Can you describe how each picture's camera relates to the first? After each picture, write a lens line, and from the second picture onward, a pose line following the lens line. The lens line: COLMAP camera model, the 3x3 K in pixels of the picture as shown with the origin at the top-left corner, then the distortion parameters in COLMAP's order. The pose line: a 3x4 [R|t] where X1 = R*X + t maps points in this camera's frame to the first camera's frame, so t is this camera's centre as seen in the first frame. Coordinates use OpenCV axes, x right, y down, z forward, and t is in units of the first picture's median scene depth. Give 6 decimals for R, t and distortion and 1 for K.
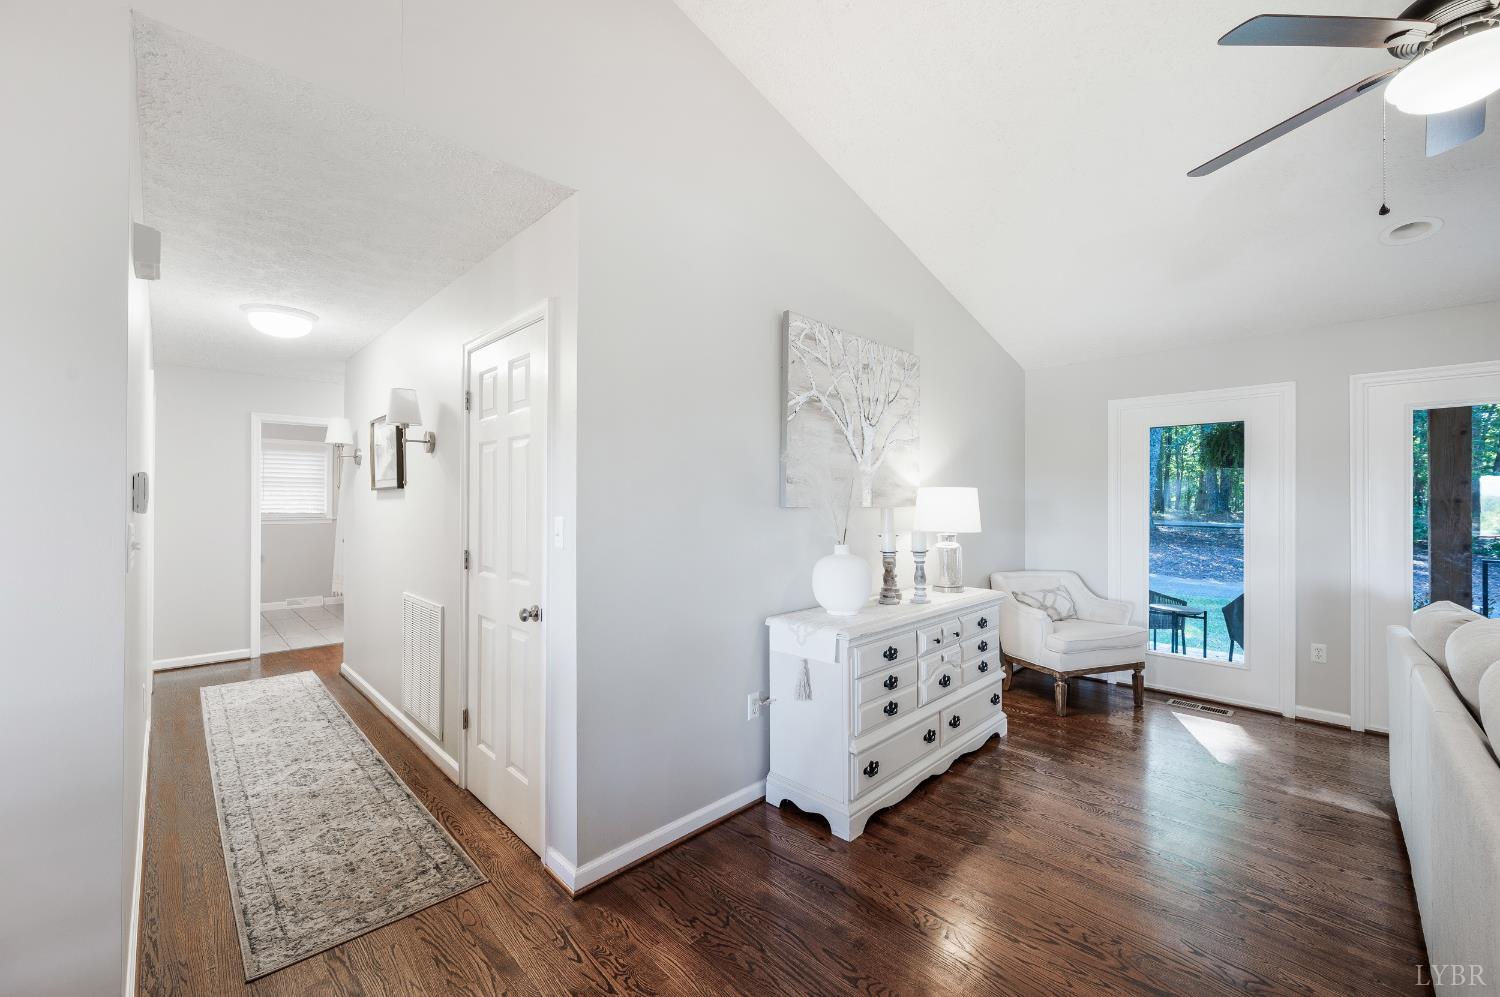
lens RADIAL K [[597.7, 0, 748.3], [0, 597.7, 500.9], [0, 0, 1]] dist [-0.001359, -0.000023]
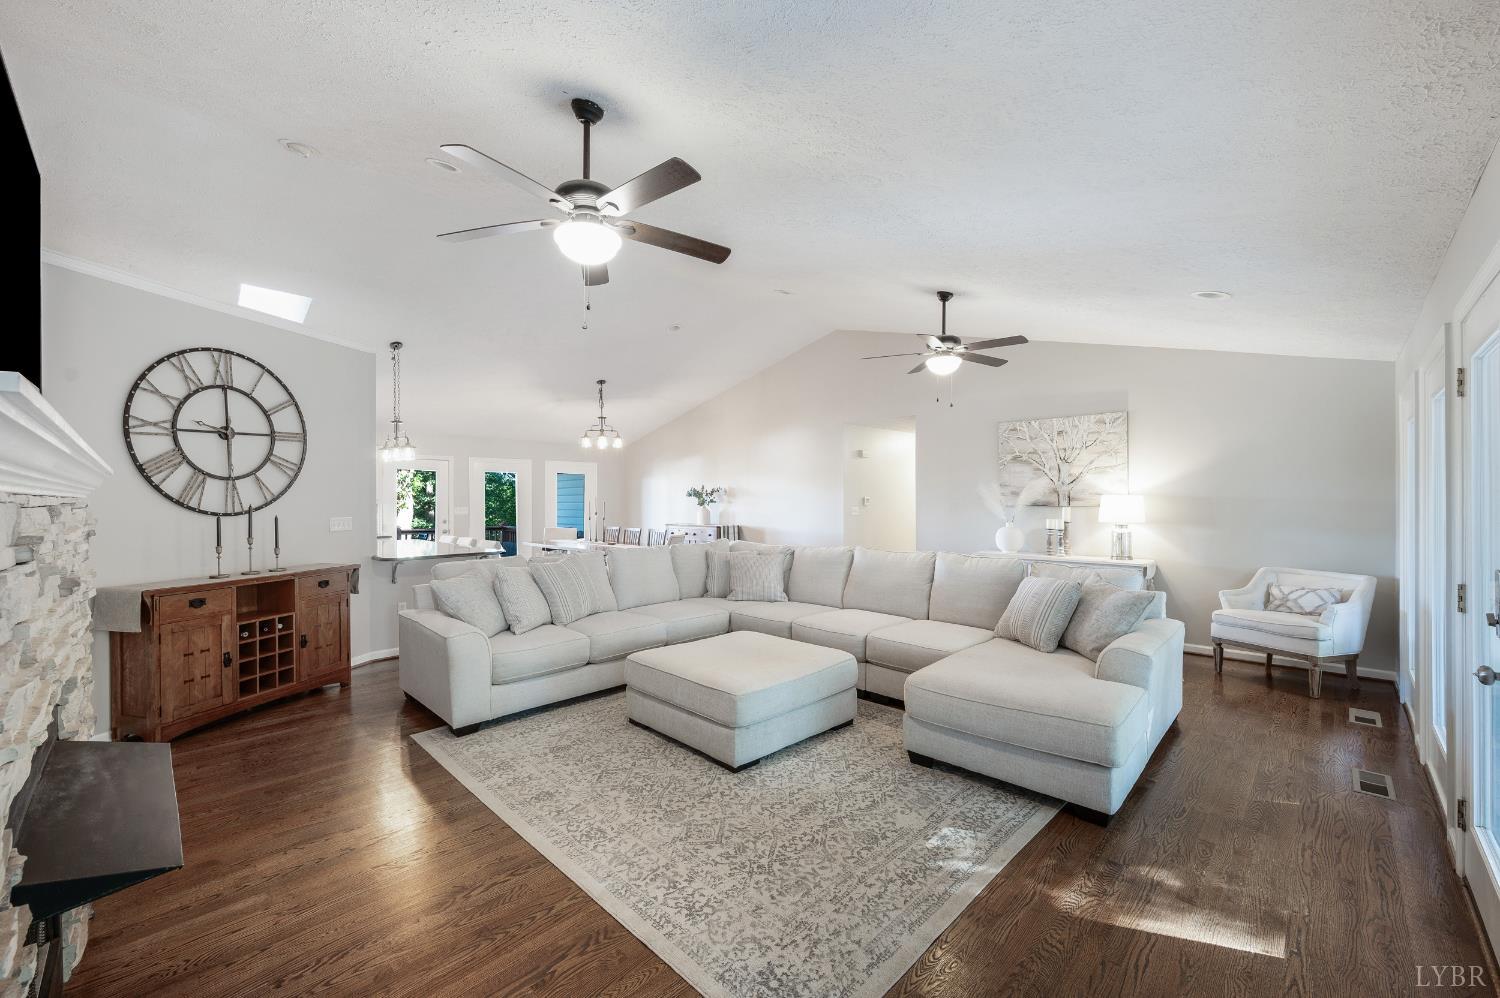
lens RADIAL K [[597.7, 0, 752.3], [0, 597.7, 503.7], [0, 0, 1]] dist [-0.001359, -0.000023]
pose [[0.016970, 0.008020, -0.999824, 2.109904], [0.004995, 0.999955, 0.008105, -0.018946], [0.999844, -0.005132, 0.016929, -0.009949]]
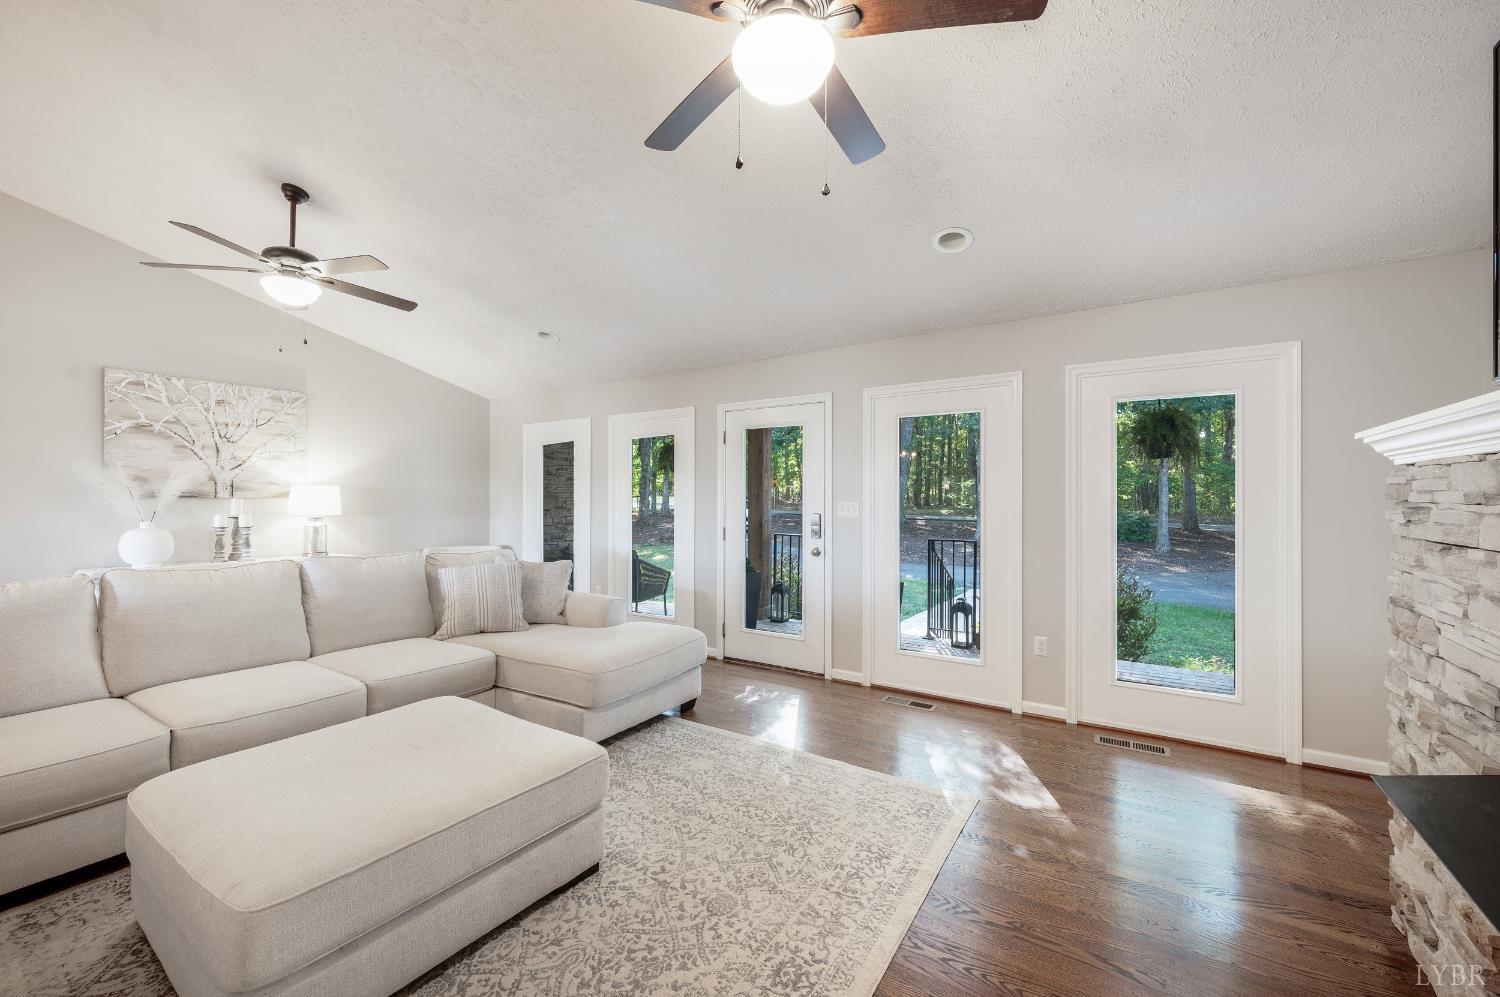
lens RADIAL K [[597.7, 0, 752.3], [0, 597.7, 495.9], [0, 0, 1]] dist [-0.001359, -0.000023]
pose [[0.976832, 0.002893, 0.213986, 1.172900], [-0.001963, 0.999988, -0.004556, 0.009674], [-0.213996, 0.004031, 0.976826, -0.712367]]
